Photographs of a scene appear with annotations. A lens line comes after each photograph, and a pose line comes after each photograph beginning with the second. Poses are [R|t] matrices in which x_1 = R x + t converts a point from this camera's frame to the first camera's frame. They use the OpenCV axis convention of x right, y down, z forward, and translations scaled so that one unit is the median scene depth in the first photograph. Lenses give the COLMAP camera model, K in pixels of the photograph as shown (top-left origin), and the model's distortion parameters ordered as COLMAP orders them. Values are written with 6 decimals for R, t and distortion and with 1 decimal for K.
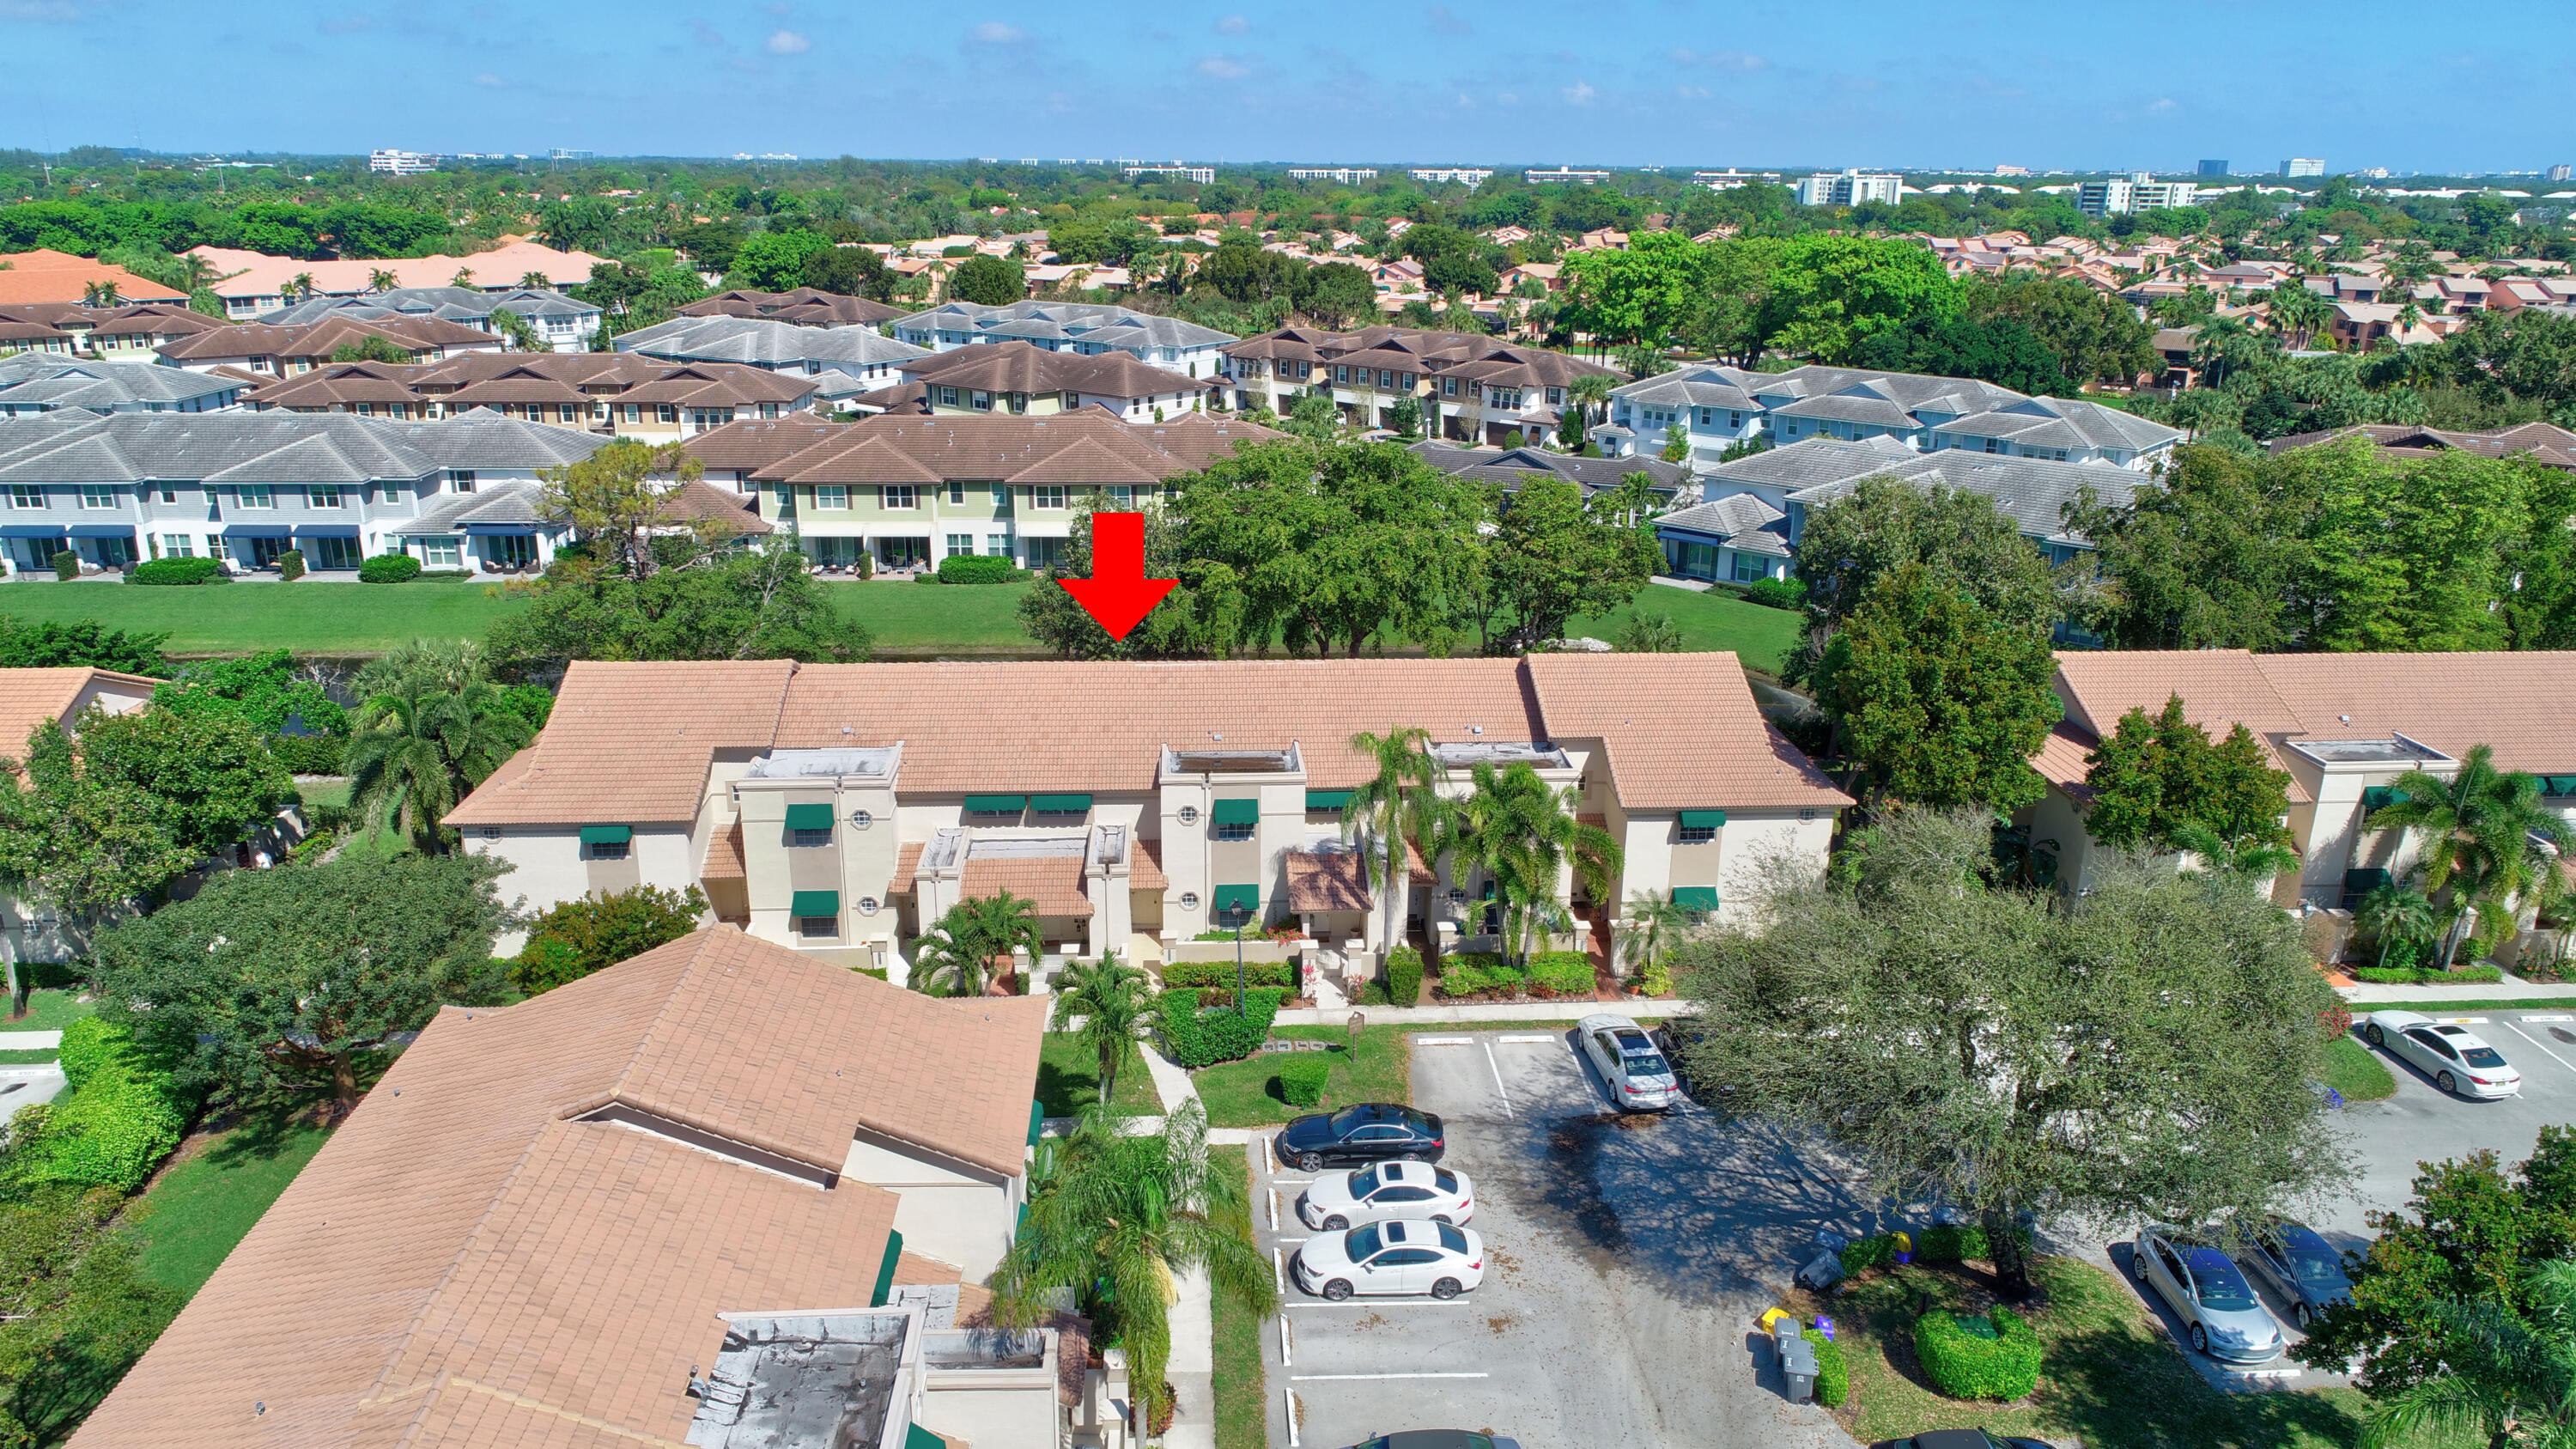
lens RADIAL K [[1722.9, 0, 1289.5], [0, 1722.9, 721.0], [0, 0, 1]] dist [-0.000164, -0.005466]
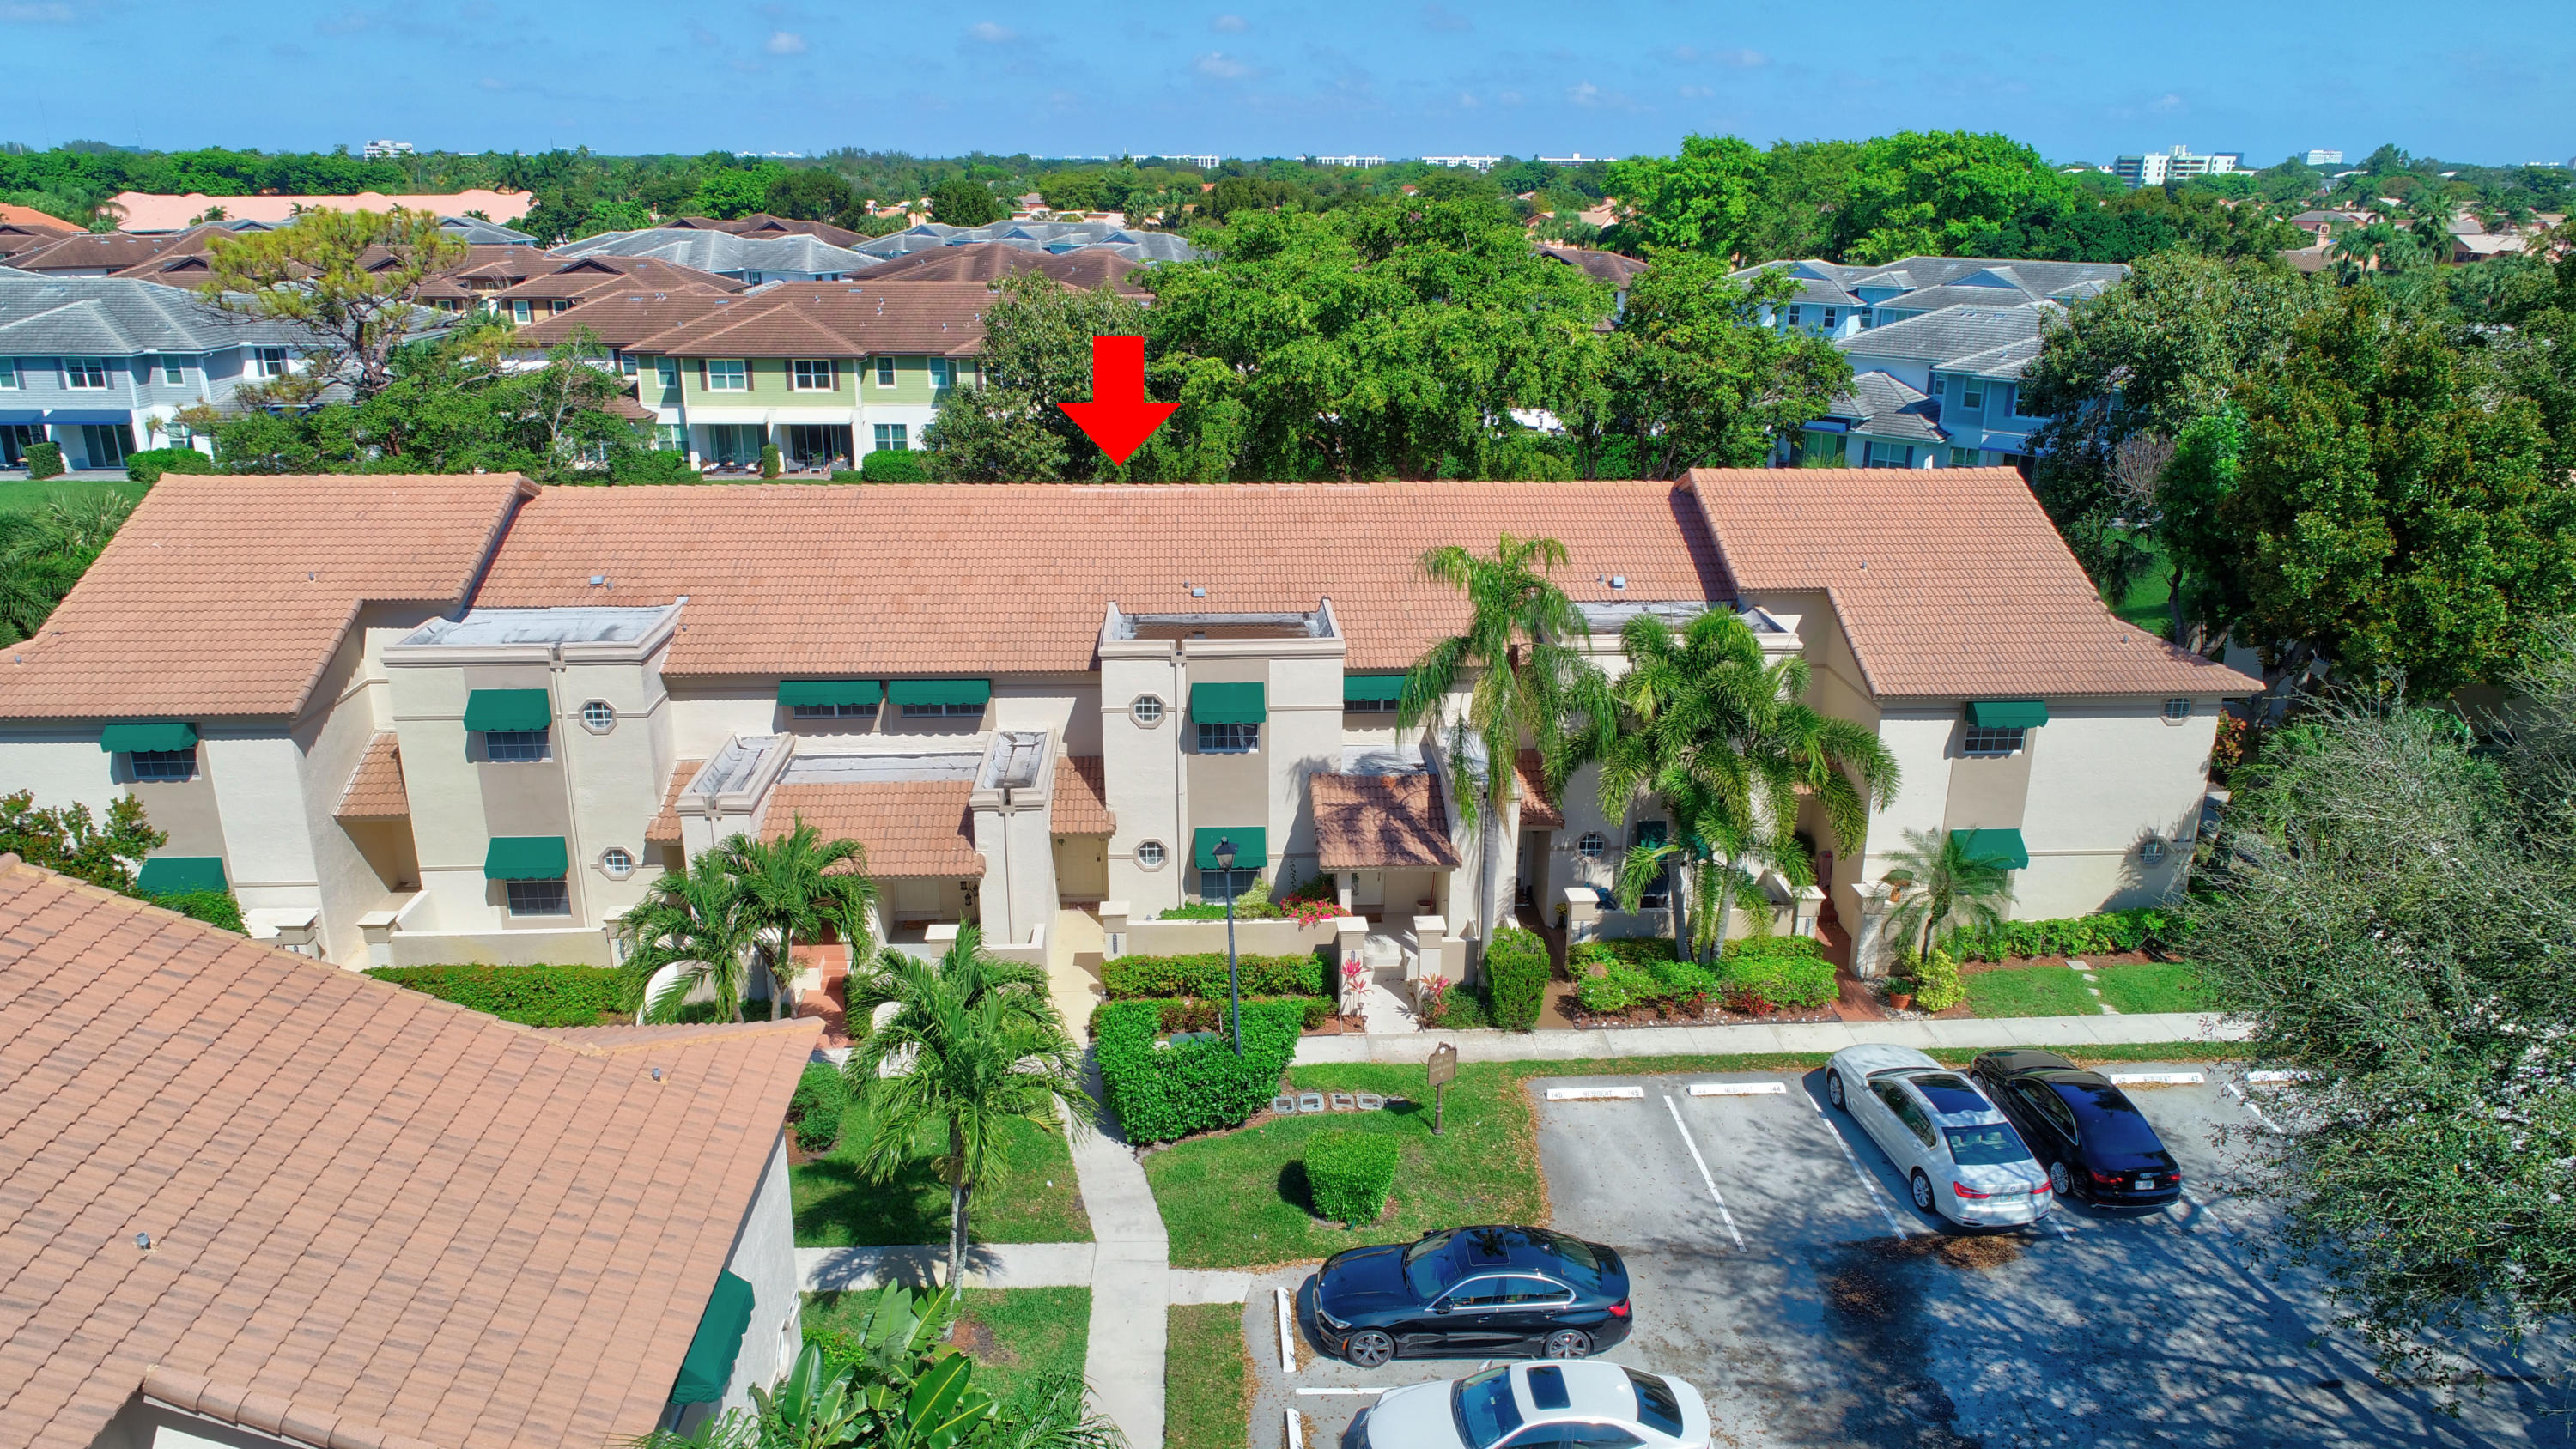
lens RADIAL K [[1722.4, 0, 1289.5], [0, 1722.4, 721.0], [0, 0, 1]] dist [-0.000164, -0.005466]
pose [[0.999988, -0.001991, -0.004452, -0.006811], [0.001989, 0.999998, -0.000512, 0.058240], [0.004453, 0.000503, 0.999990, 0.397407]]
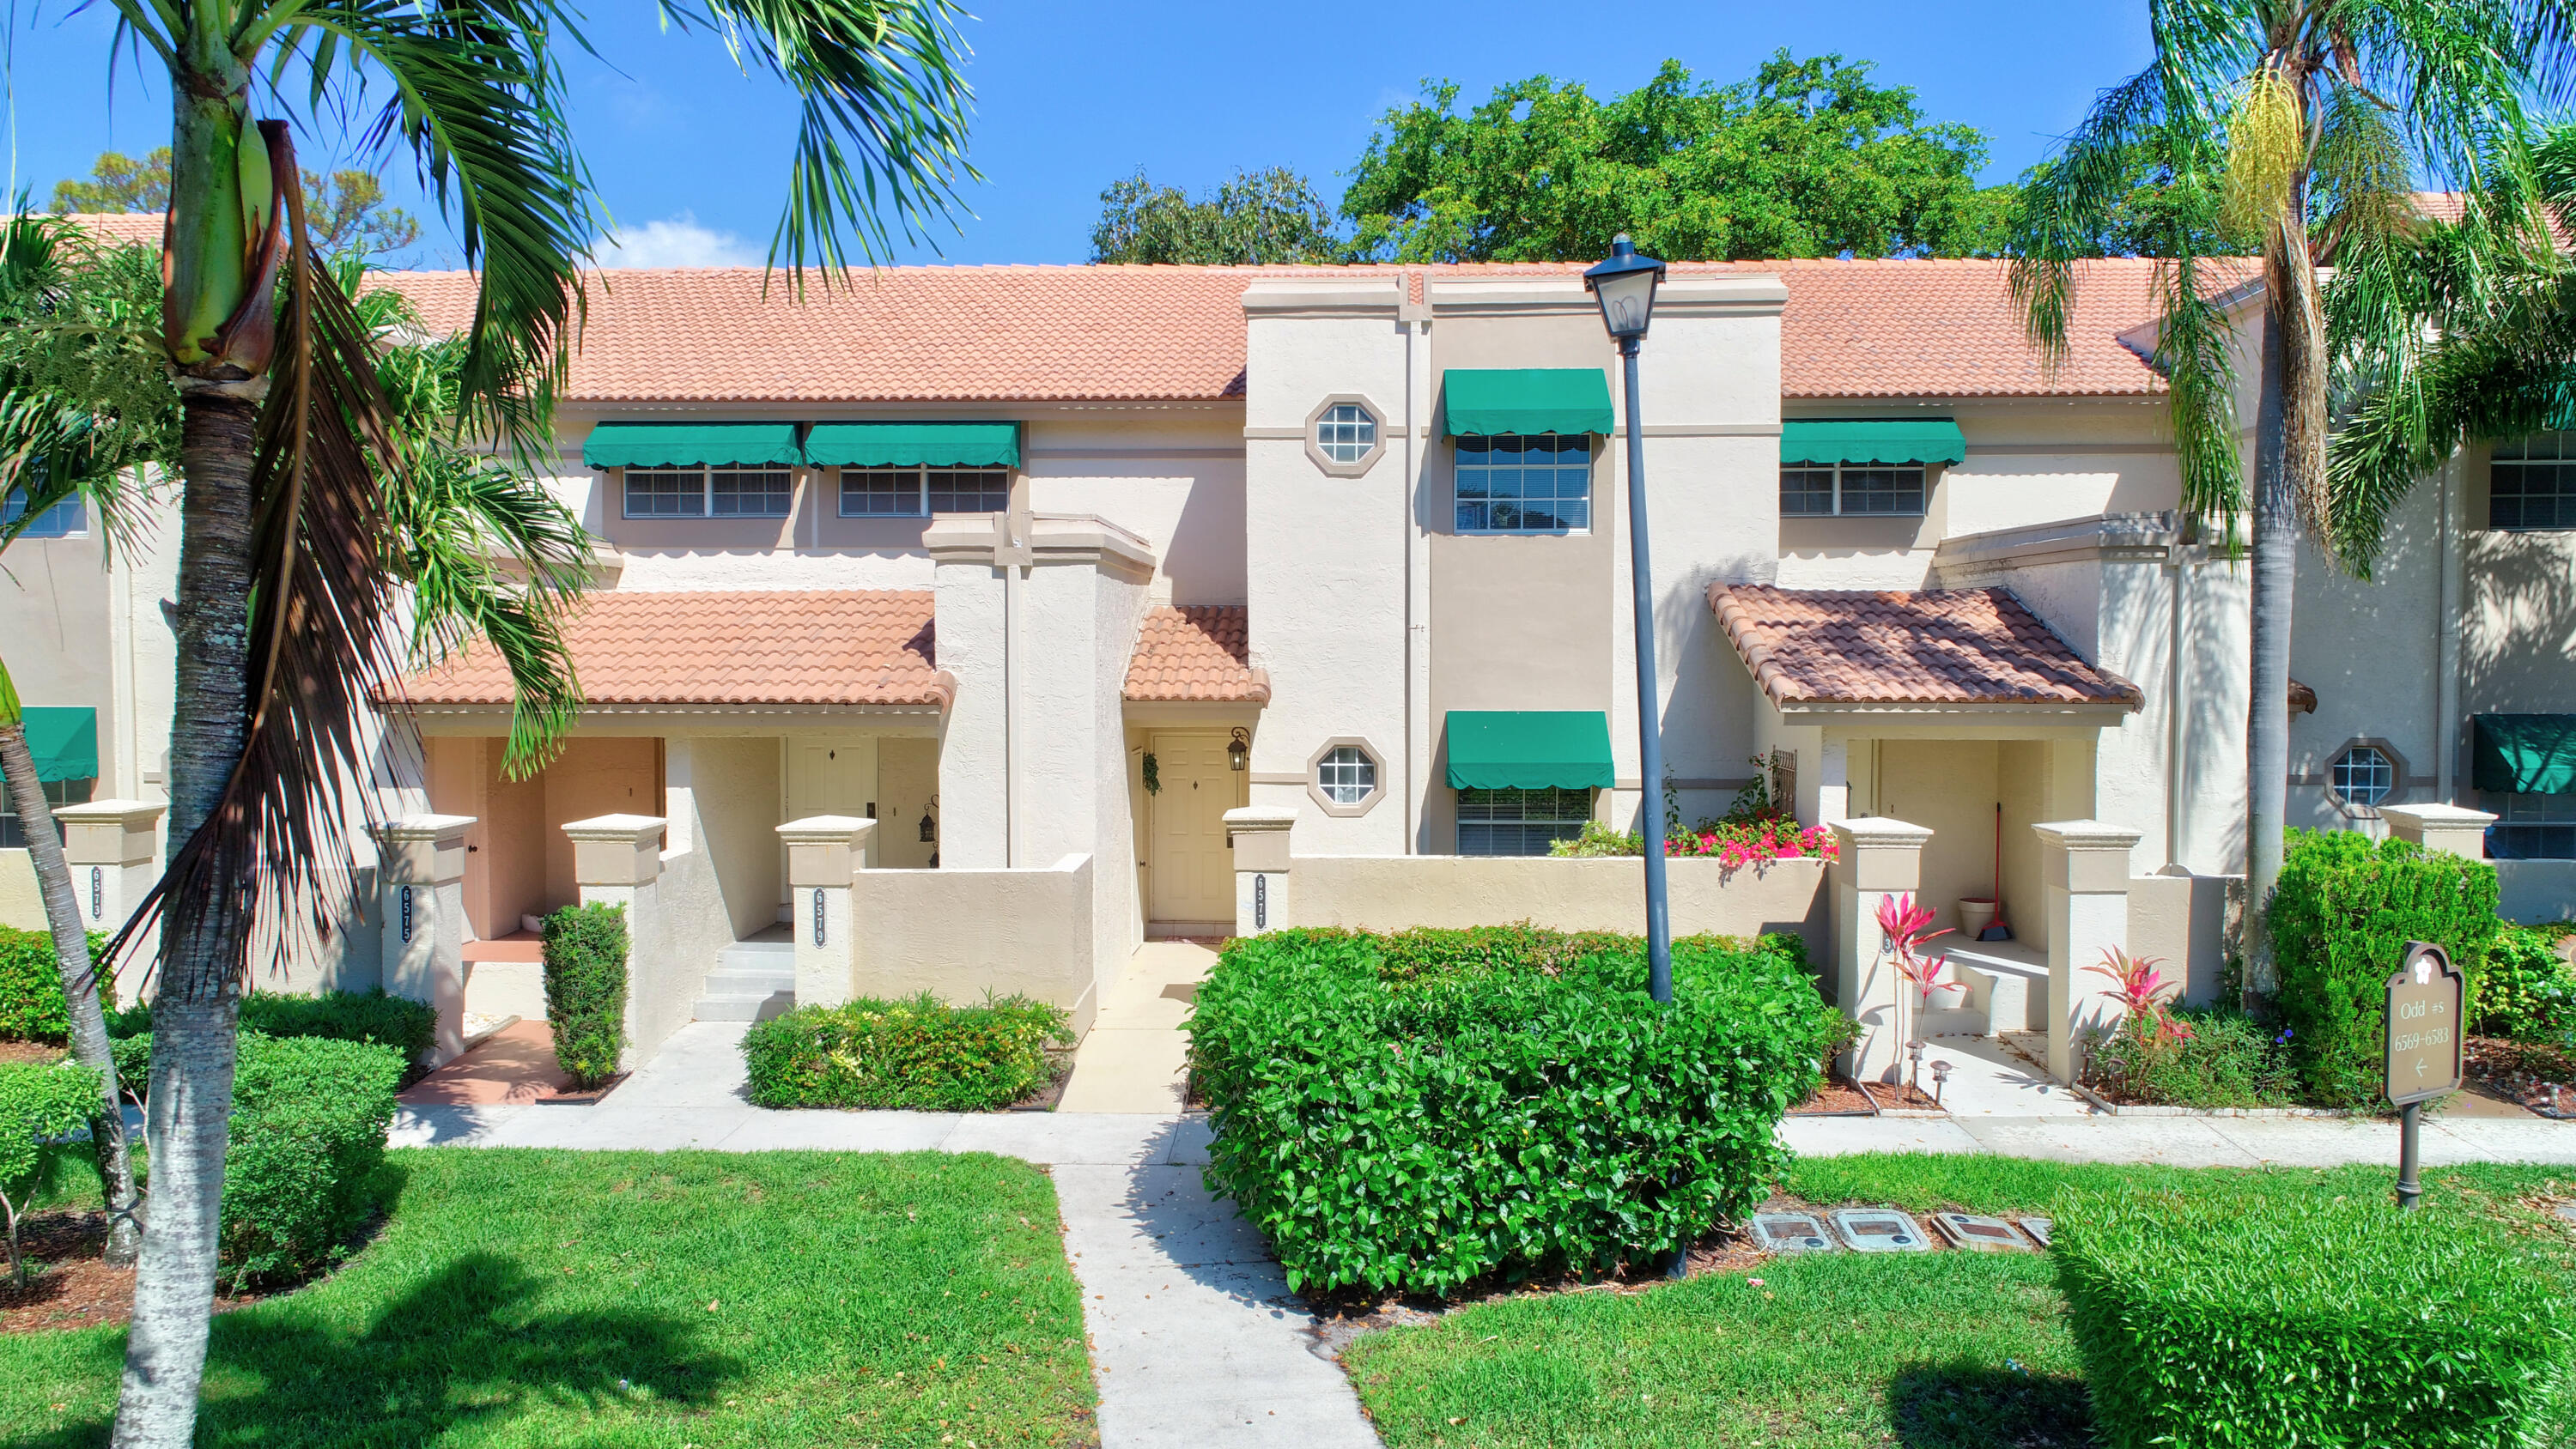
lens RADIAL K [[1722.4, 0, 1289.5], [0, 1722.4, 721.0], [0, 0, 1]] dist [-0.000164, -0.005466]
pose [[0.995580, -0.005657, -0.093751, -0.042060], [-0.020518, 0.960973, -0.275879, 0.172254], [0.091652, 0.276583, 0.956610, 0.744225]]
